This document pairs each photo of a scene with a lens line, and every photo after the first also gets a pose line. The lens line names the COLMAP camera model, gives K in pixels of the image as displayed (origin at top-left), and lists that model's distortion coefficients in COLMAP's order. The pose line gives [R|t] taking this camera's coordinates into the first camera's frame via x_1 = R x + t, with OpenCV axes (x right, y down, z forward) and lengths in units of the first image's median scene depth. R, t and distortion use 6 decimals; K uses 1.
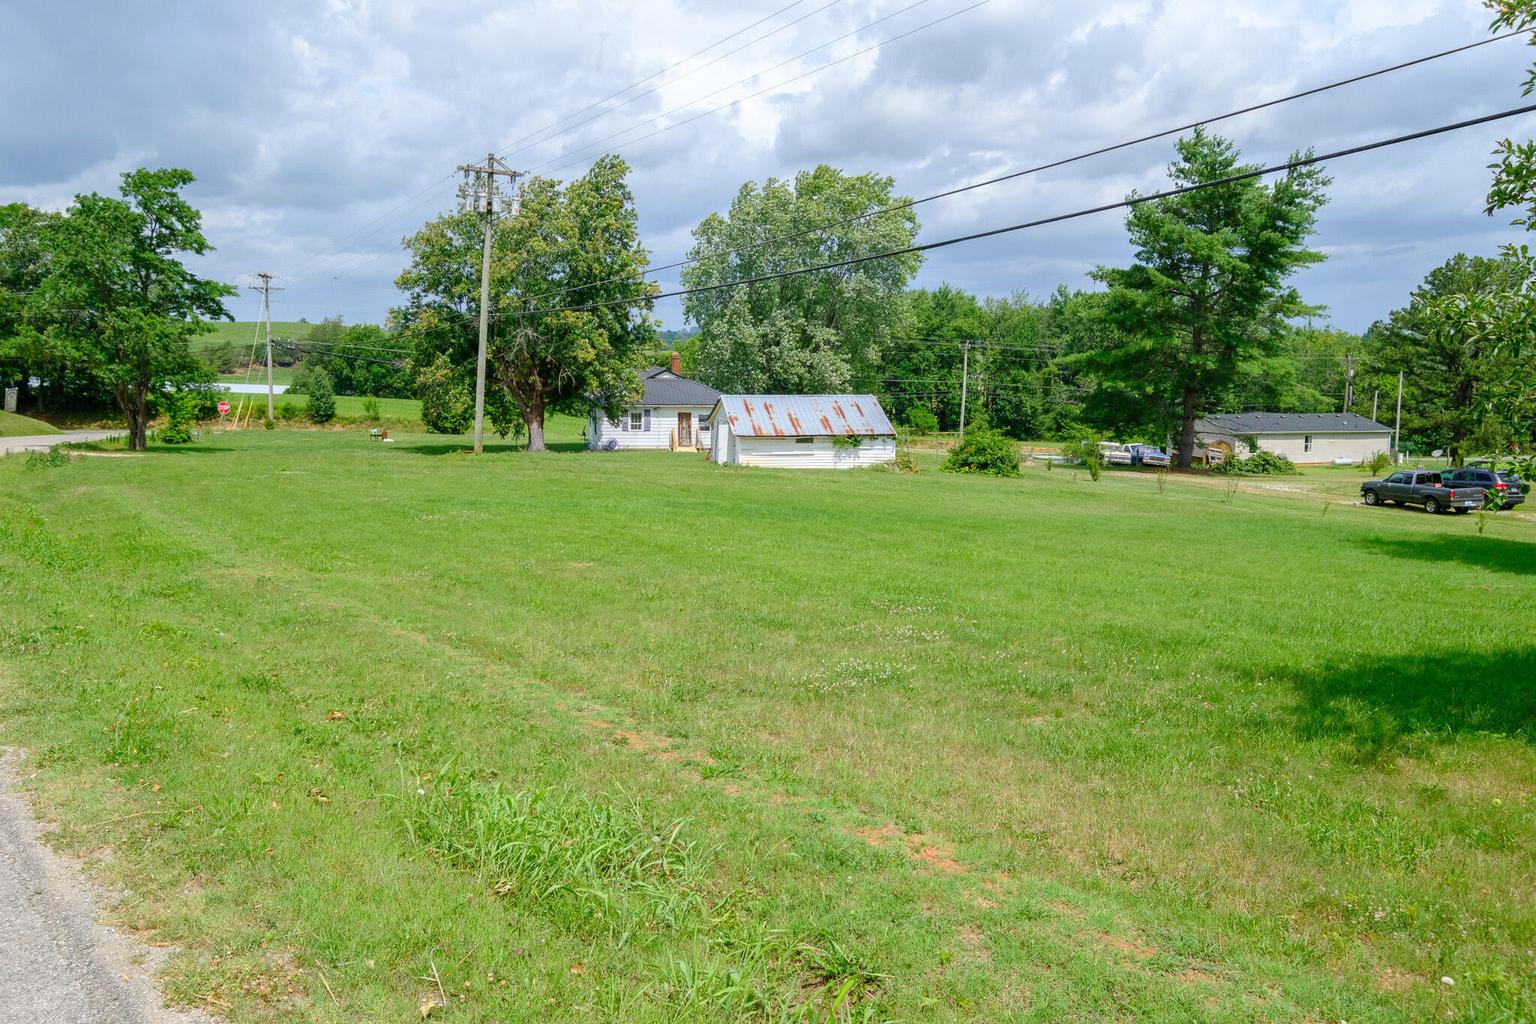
lens RADIAL K [[1201.1, 0, 767.4], [0, 1201.1, 509.8], [0, 0, 1]] dist [-0.007148, 0.007394]
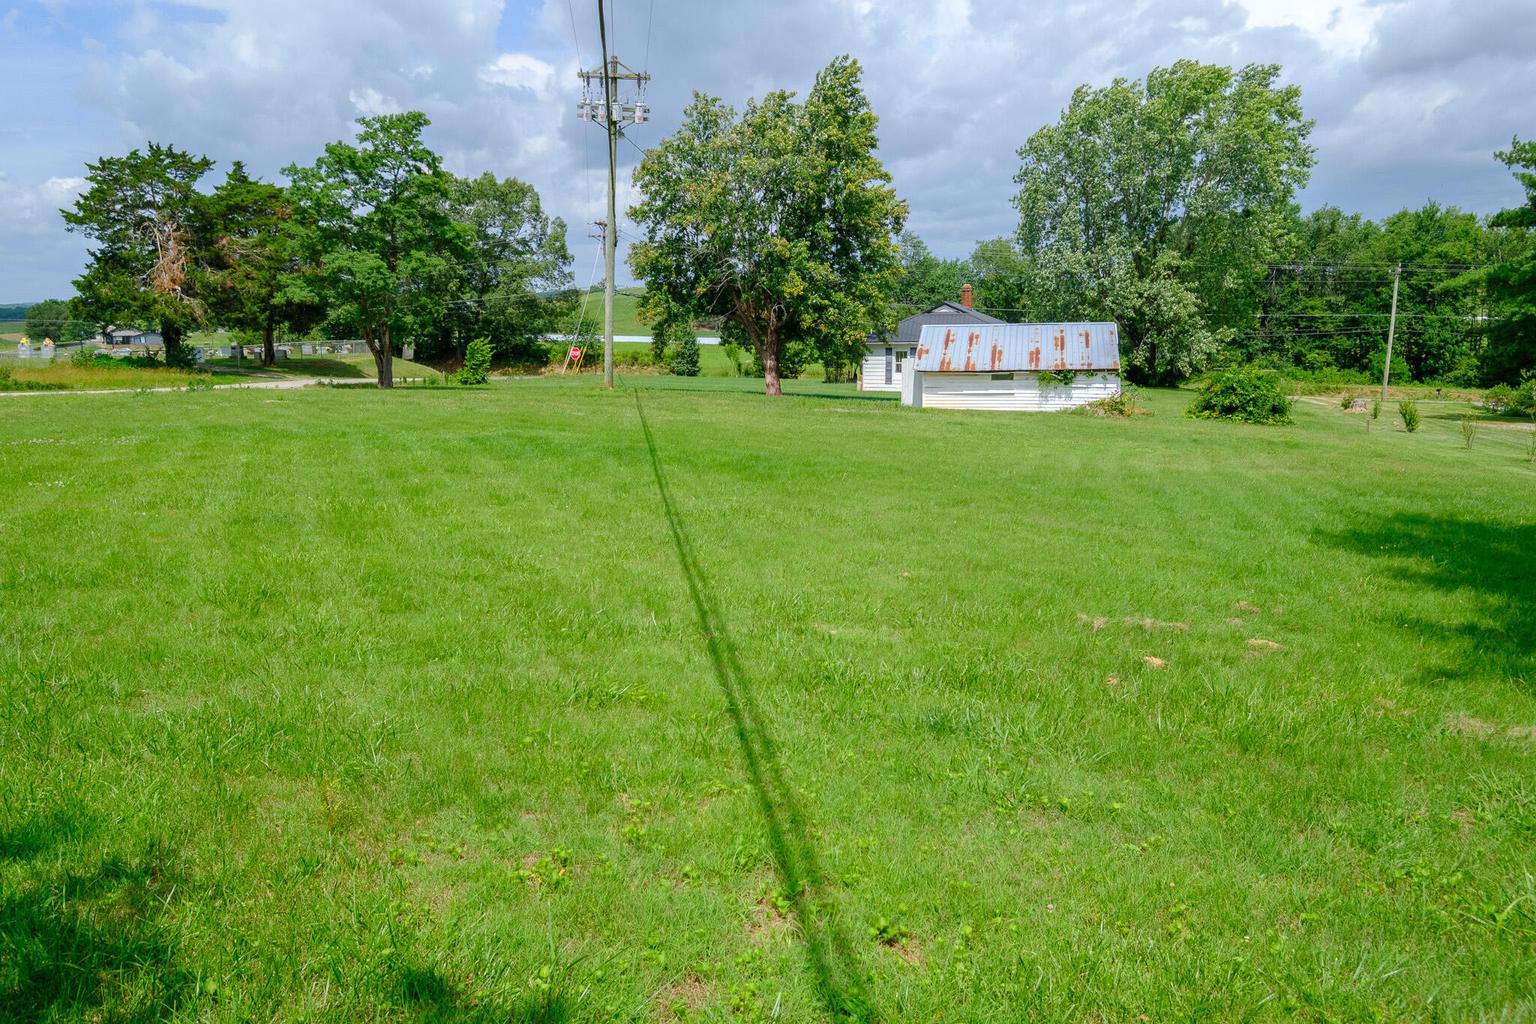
lens RADIAL K [[1201.1, 0, 768.2], [0, 1201.1, 513.9], [0, 0, 1]] dist [-0.007148, 0.007394]
pose [[0.918347, 0.042777, -0.393457, 0.209098], [-0.026332, 0.998543, 0.047103, 0.001715], [0.394898, -0.032896, 0.918136, 0.172611]]
